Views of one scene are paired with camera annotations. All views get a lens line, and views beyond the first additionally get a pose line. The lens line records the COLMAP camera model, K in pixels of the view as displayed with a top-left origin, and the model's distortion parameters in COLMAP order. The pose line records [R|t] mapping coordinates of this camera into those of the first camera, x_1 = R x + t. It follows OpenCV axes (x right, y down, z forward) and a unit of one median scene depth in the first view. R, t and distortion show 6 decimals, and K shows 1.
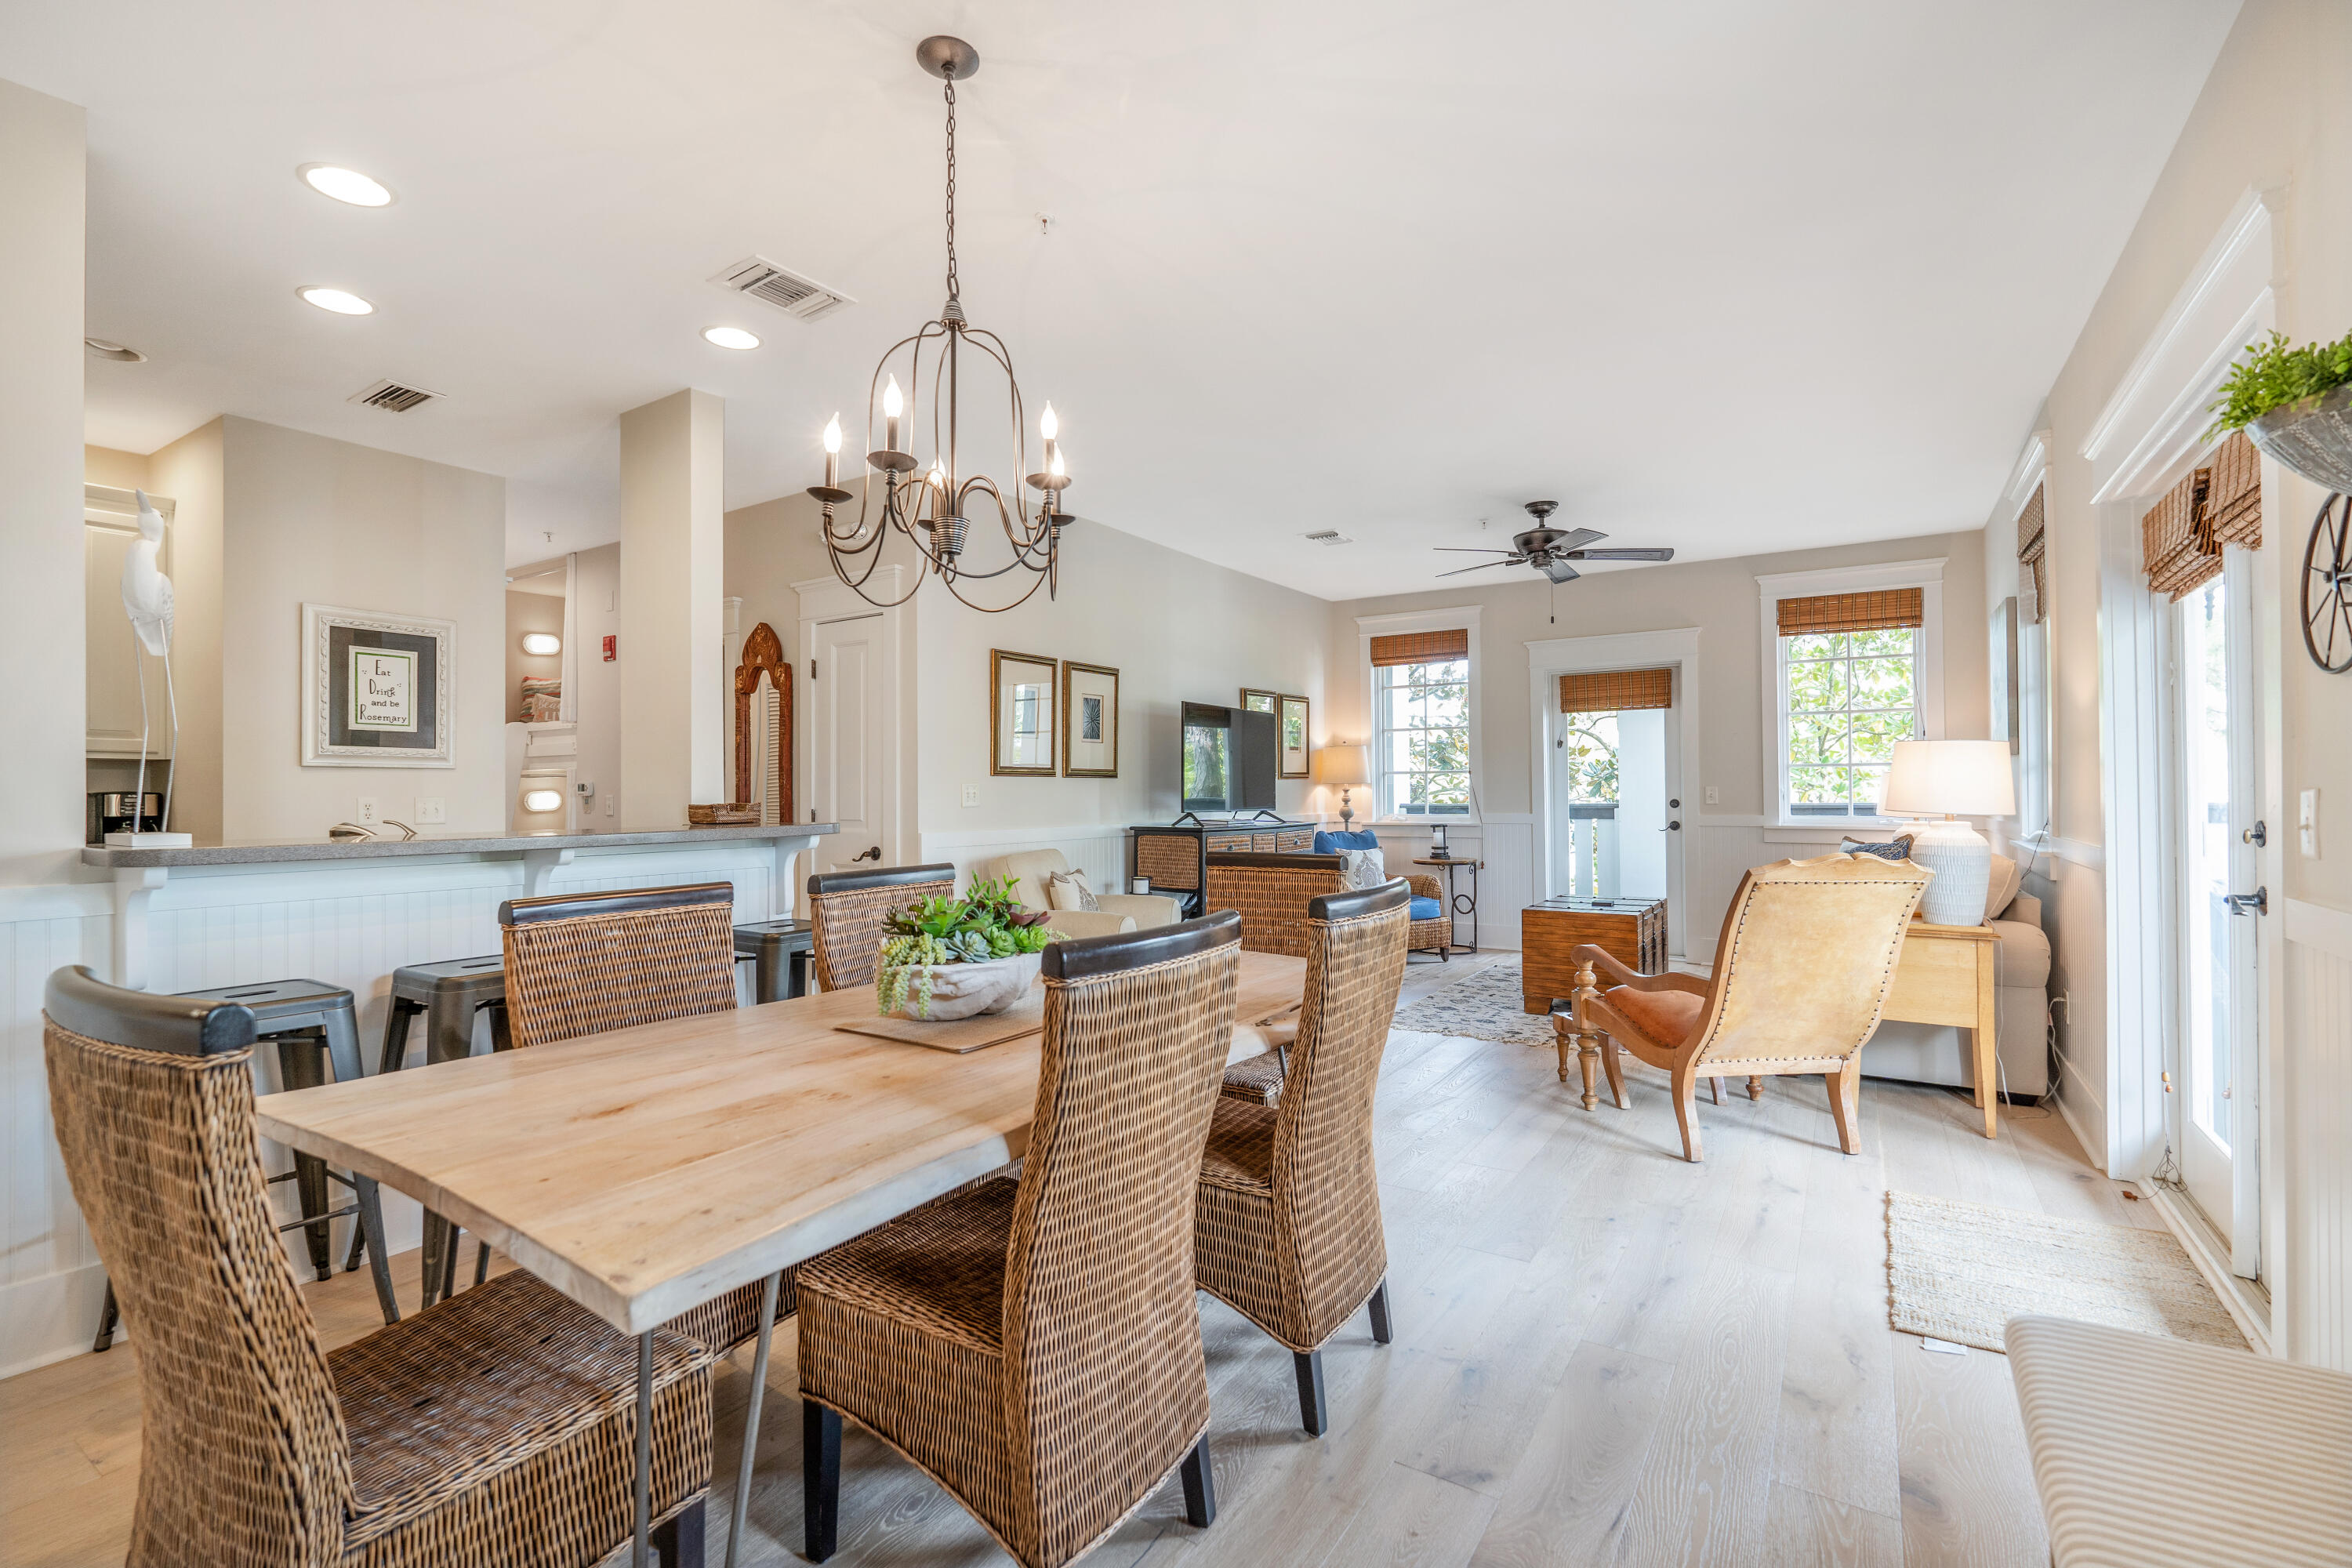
lens RADIAL K [[1028.1, 0, 1185.1], [0, 1028.1, 757.9], [0, 0, 1]] dist [-0.003660, -0.000961]
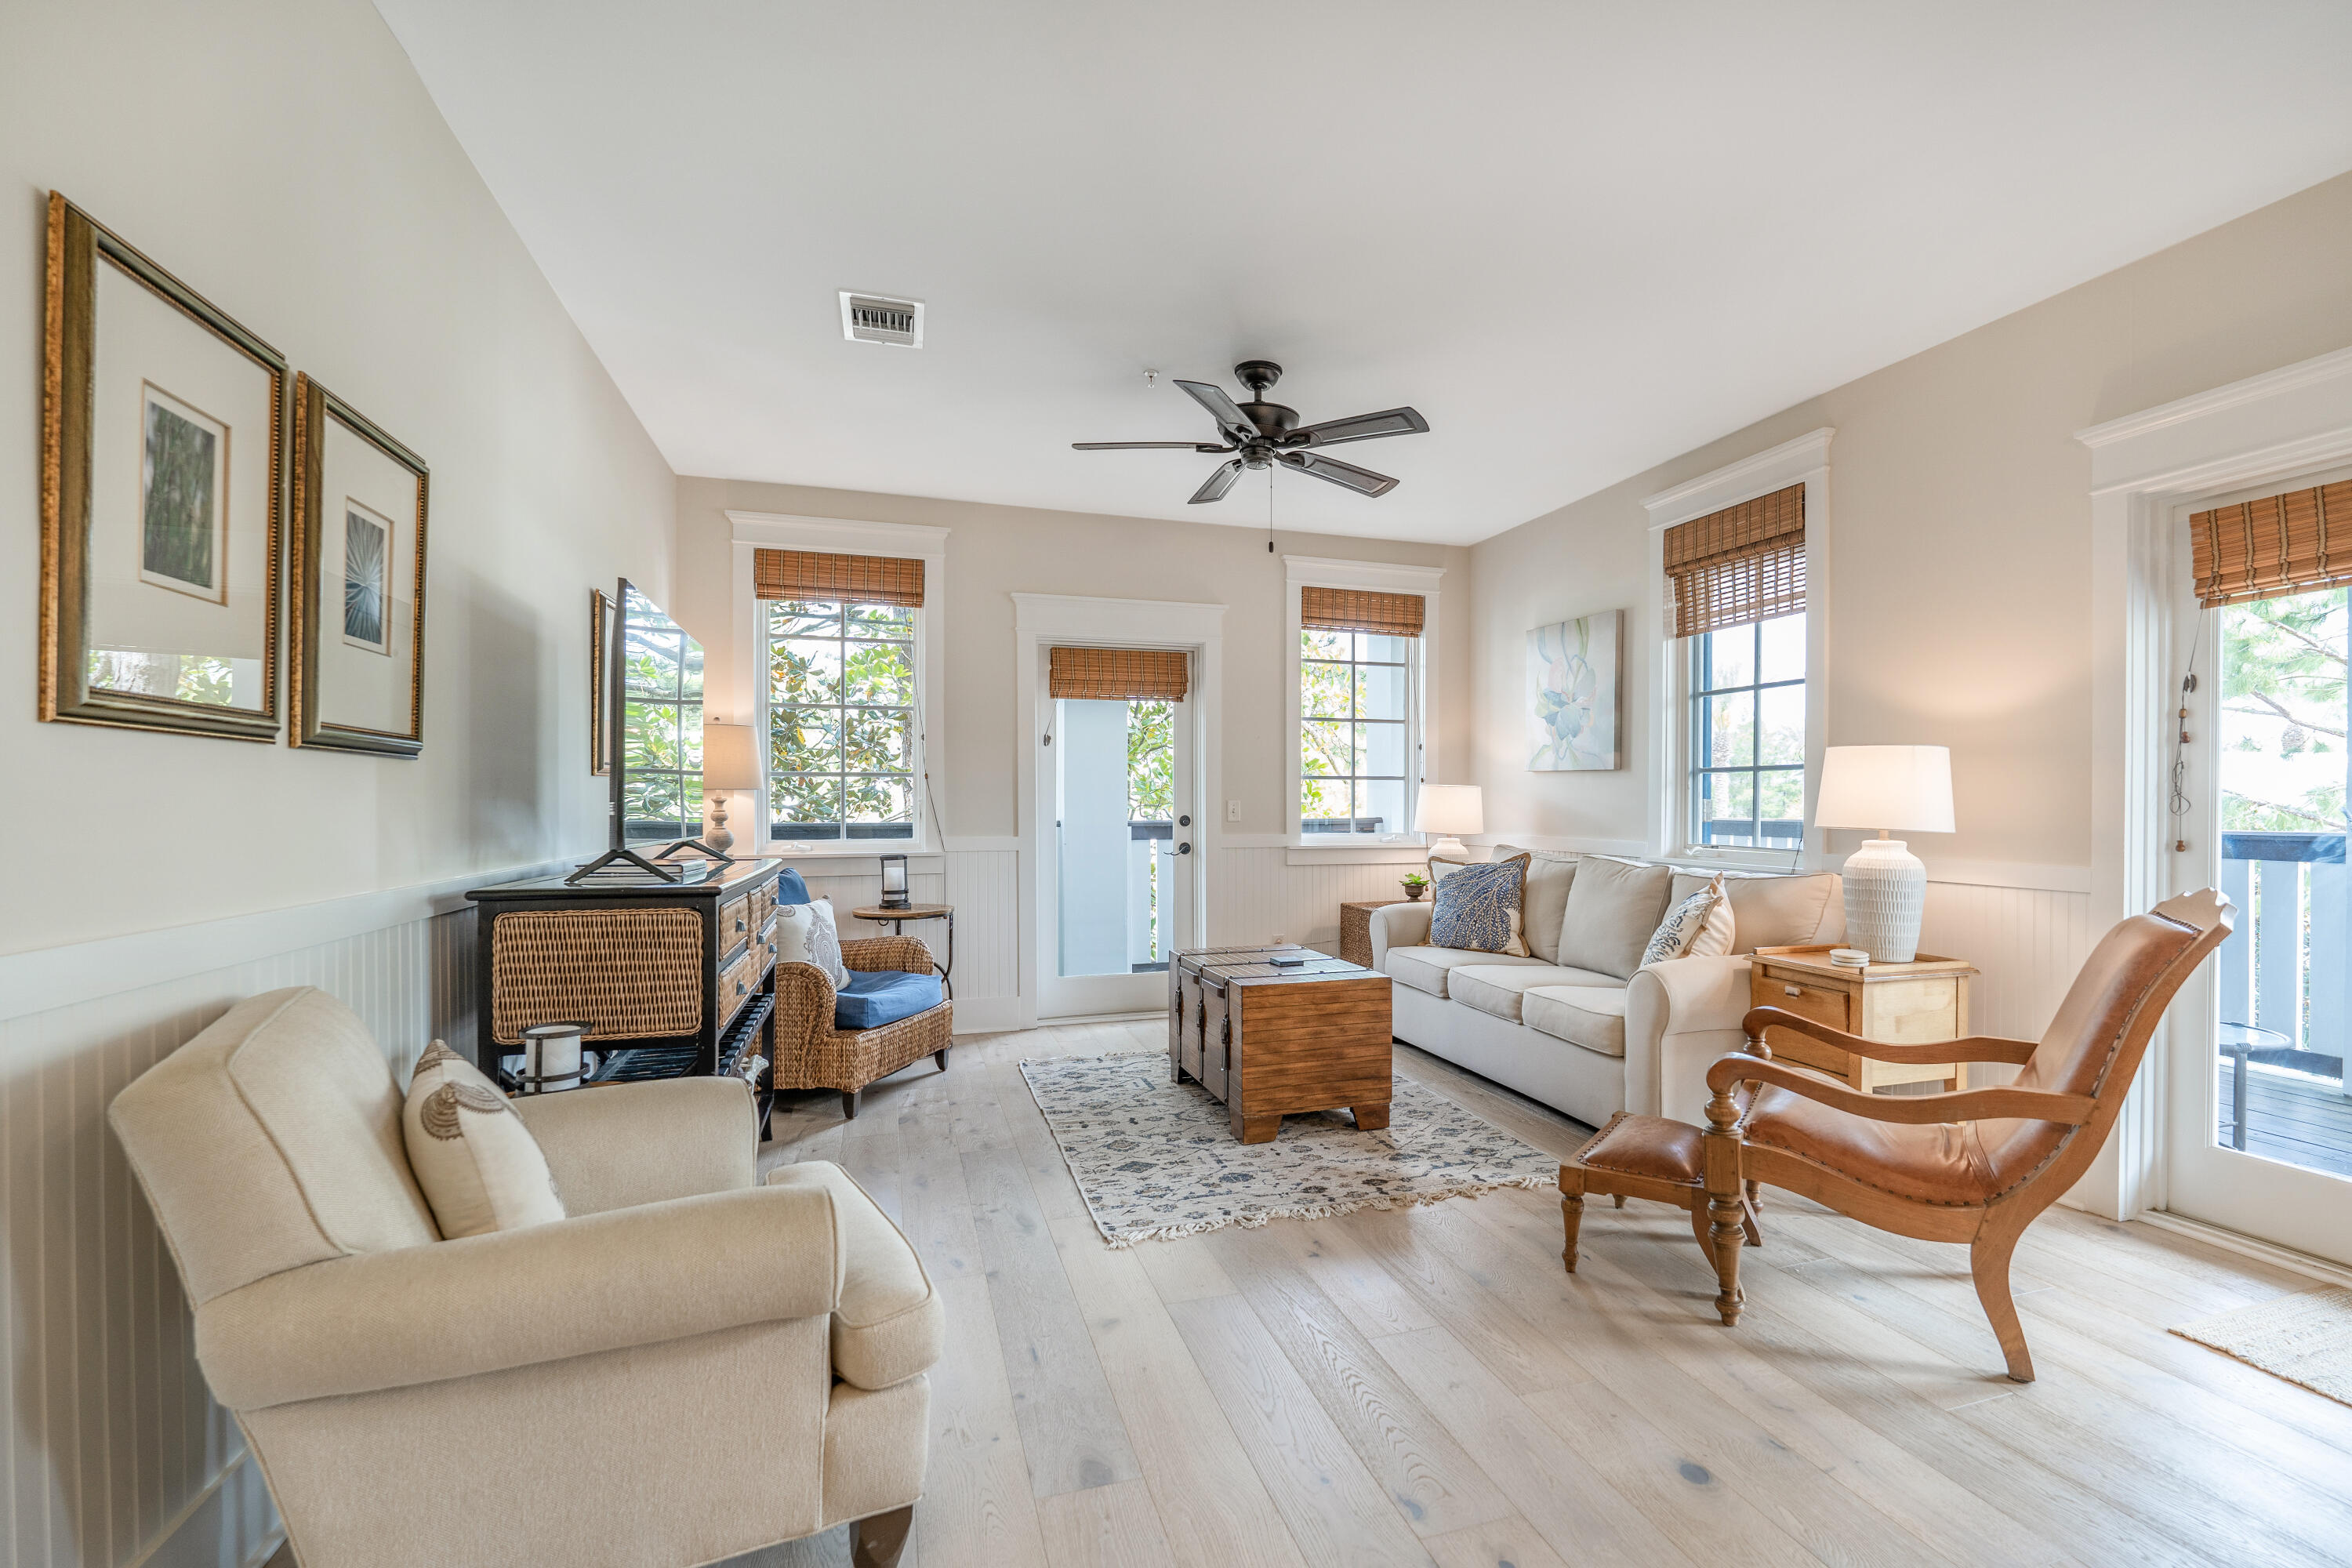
lens RADIAL K [[1059.6, 0, 1238.0], [0, 1059.6, 815.3], [0, 0, 1]] dist [-0.001204, -0.000280]
pose [[0.625055, -0.002170, 0.780578, -0.158702], [-0.029495, 0.999216, 0.026396, 0.018108], [-0.780023, -0.039522, 0.624501, 0.479373]]
